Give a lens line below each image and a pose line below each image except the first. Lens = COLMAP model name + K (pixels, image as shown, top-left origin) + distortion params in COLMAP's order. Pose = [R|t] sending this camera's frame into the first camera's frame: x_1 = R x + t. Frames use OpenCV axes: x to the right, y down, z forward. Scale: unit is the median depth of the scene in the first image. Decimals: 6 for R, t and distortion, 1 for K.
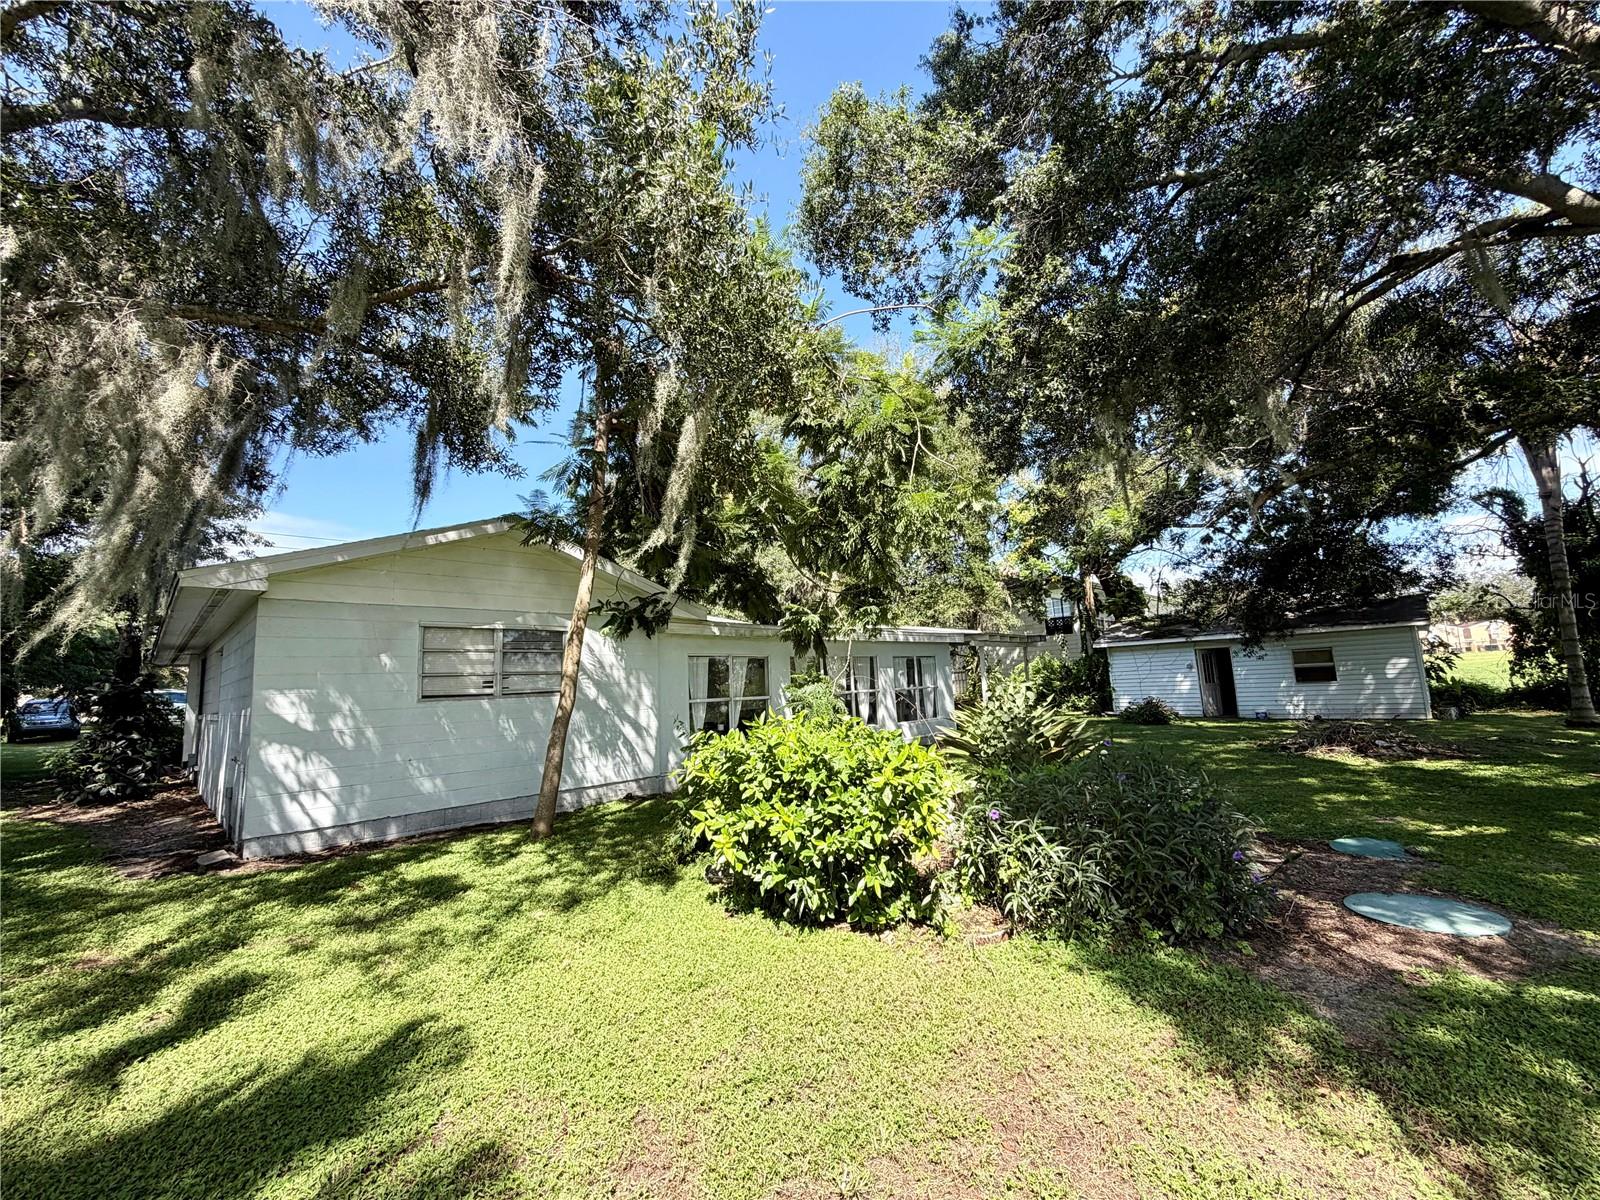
lens RADIAL K [[639.3, 0, 804.3], [0, 639.3, 596.0], [0, 0, 1]] dist [0.002839, -0.000915]
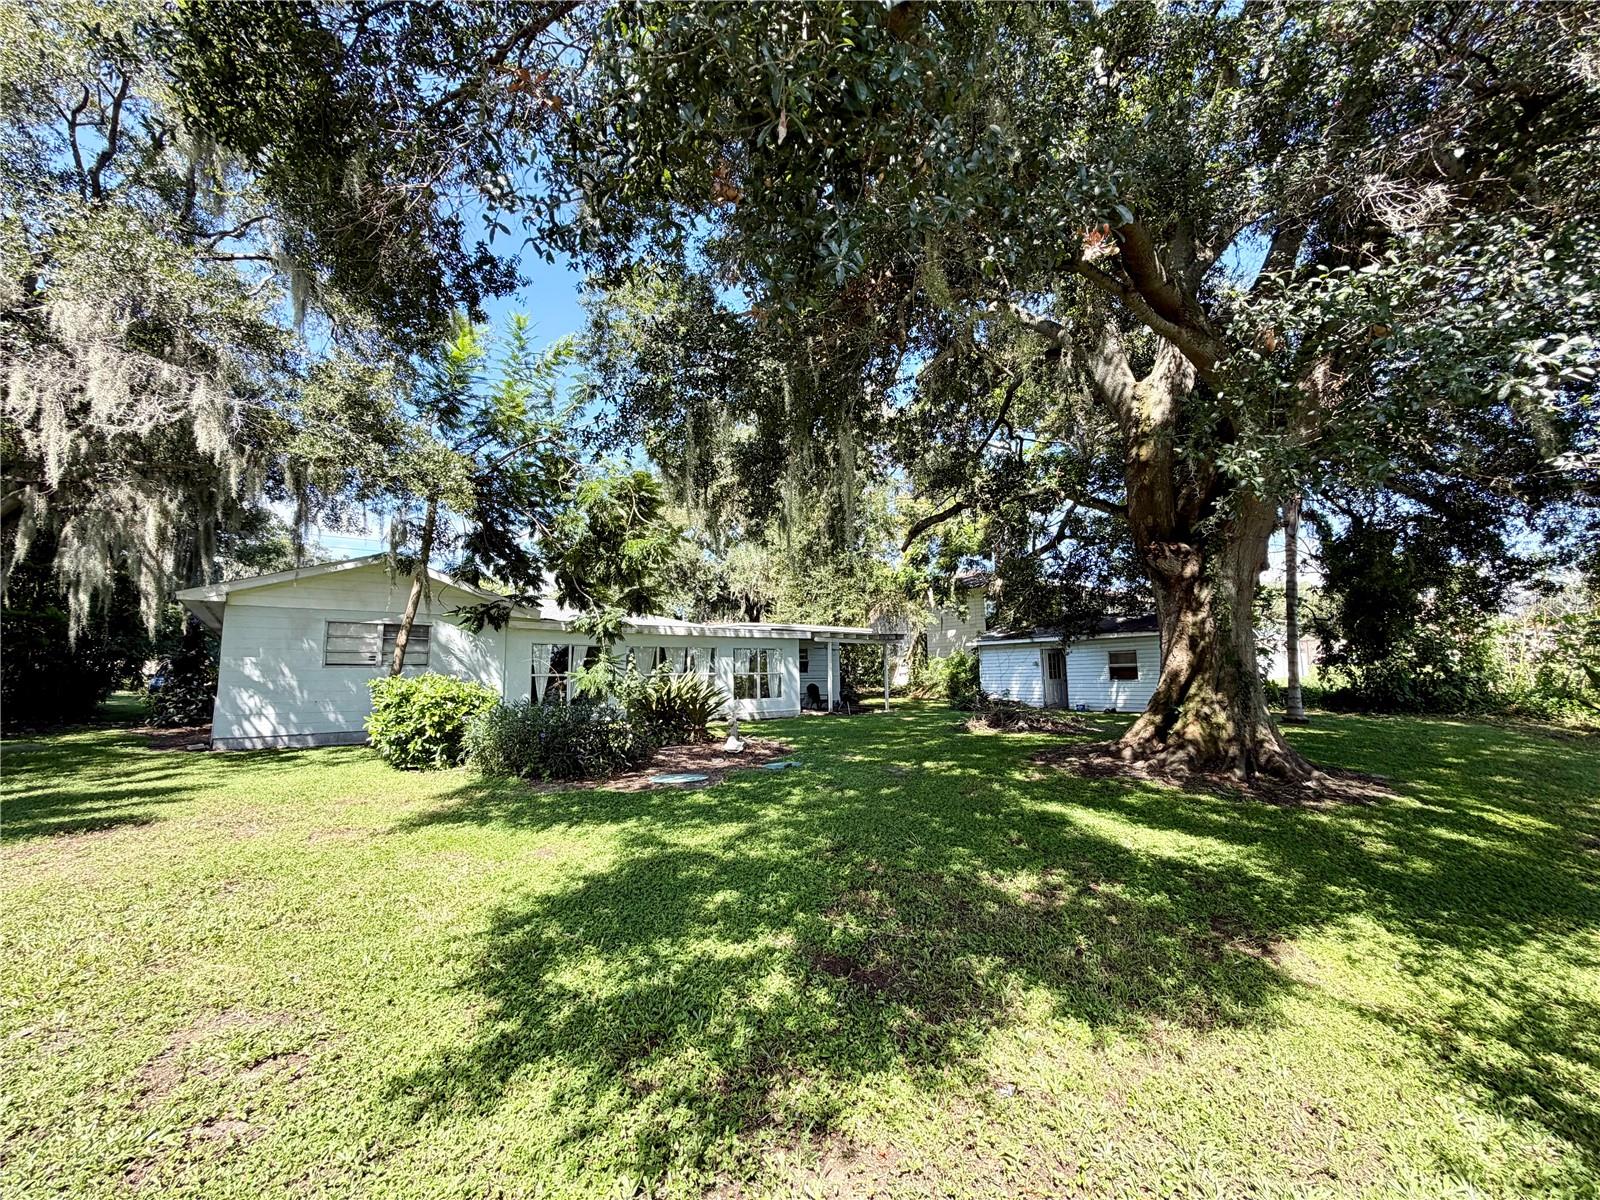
lens RADIAL K [[639.3, 0, 794.2], [0, 639.3, 606.6], [0, 0, 1]] dist [0.002839, -0.000915]
pose [[0.991783, 0.018049, -0.126655, 0.693237], [-0.013801, 0.999315, 0.034341, -0.055977], [0.127188, -0.032311, 0.991352, -0.415529]]
